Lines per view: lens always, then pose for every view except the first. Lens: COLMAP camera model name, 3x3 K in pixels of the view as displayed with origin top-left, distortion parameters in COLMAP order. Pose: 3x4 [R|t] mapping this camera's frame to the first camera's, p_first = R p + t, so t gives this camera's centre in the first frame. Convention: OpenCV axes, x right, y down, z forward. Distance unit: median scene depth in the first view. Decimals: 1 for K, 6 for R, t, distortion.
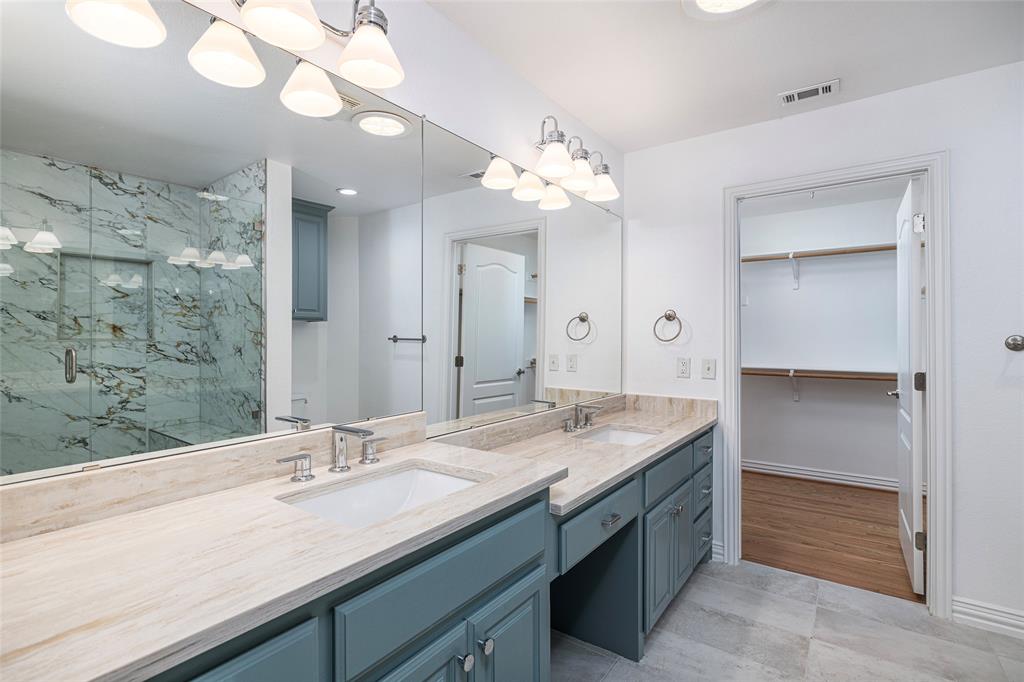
lens RADIAL K [[485.6, 0, 517.6], [0, 485.6, 339.5], [0, 0, 1]] dist [-0.000788, 0.000745]
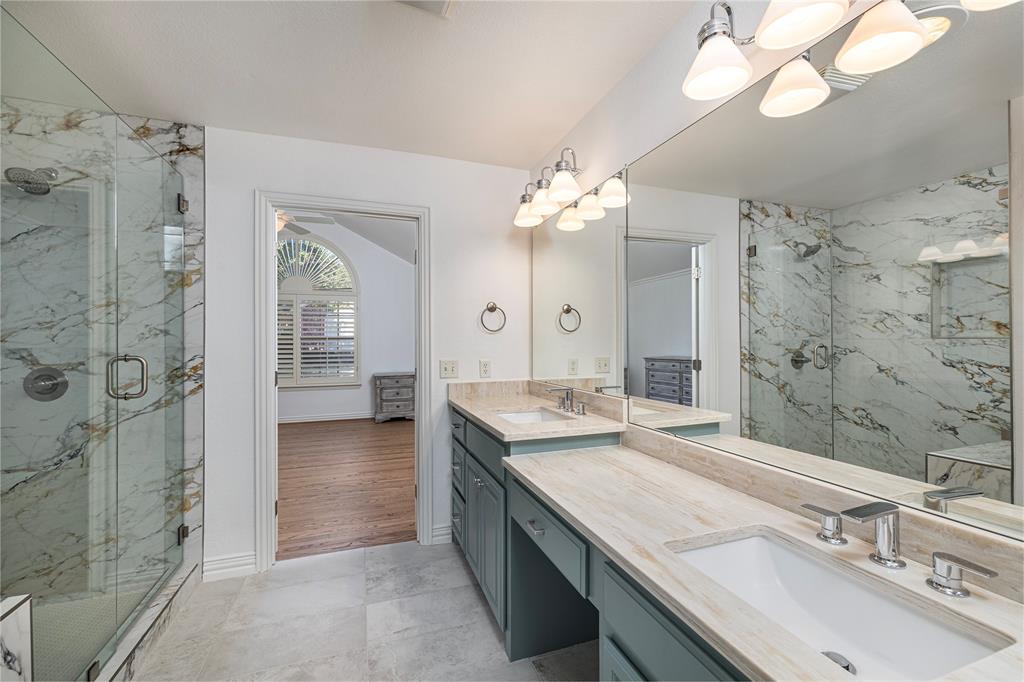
lens RADIAL K [[429.0, 0, 518.0], [0, 429.0, 337.9], [0, 0, 1]] dist [0.000208, 0.001568]
pose [[-0.585663, 0.004143, -0.810544, 0.459833], [0.006005, 0.999982, 0.000773, -0.004550], [0.810533, -0.004415, -0.585677, 0.750666]]
